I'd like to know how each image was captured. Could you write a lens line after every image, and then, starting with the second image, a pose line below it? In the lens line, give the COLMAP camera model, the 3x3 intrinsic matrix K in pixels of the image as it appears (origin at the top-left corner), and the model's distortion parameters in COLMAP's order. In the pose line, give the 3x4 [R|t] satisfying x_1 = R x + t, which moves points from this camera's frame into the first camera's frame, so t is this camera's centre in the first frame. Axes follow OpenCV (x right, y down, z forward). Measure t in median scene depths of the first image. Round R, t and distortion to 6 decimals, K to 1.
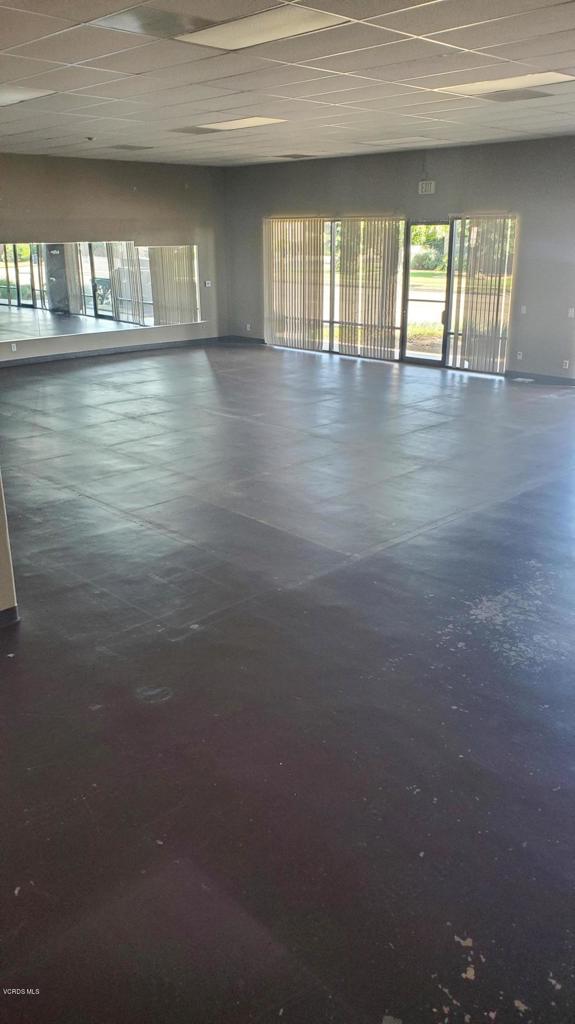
lens RADIAL K [[803.0, 0, 284.4], [0, 803.0, 494.9], [0, 0, 1]] dist [0.075992, -0.111885]
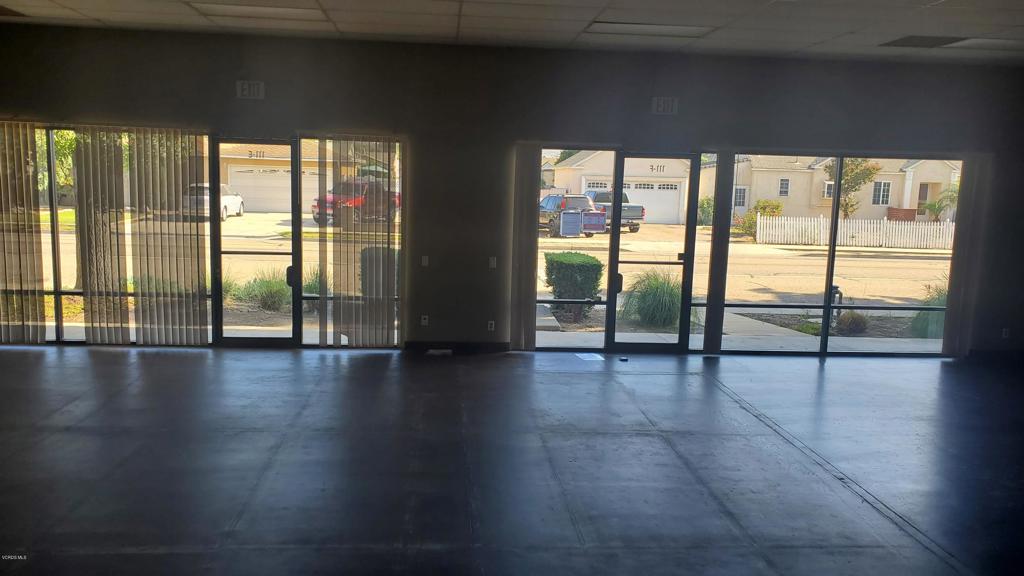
lens RADIAL K [[803.0, 0, 505.2], [0, 803.0, 284.8], [0, 0, 1]] dist [0.075992, -0.111885]
pose [[0.645176, -0.078771, 0.759962, -0.201352], [0.206207, 0.975712, -0.073928, -0.122904], [-0.735681, 0.204406, 0.645749, 0.423637]]
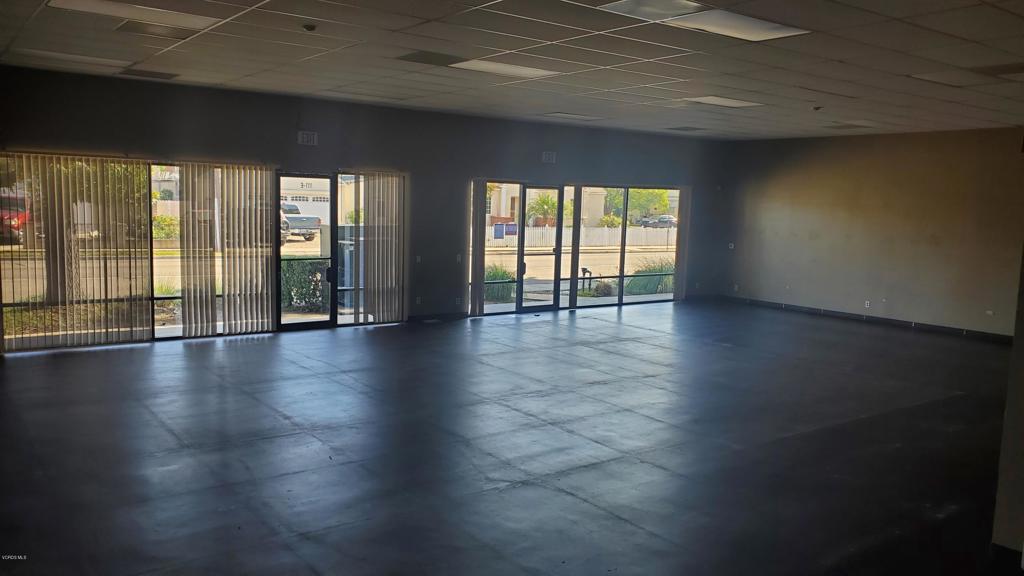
lens RADIAL K [[803.0, 0, 514.3], [0, 803.0, 286.8], [0, 0, 1]] dist [0.075992, -0.111885]
pose [[0.128161, -0.098667, 0.986833, -0.676724], [0.279626, 0.958264, 0.059495, -0.199016], [-0.951517, 0.268319, 0.150402, 0.654639]]
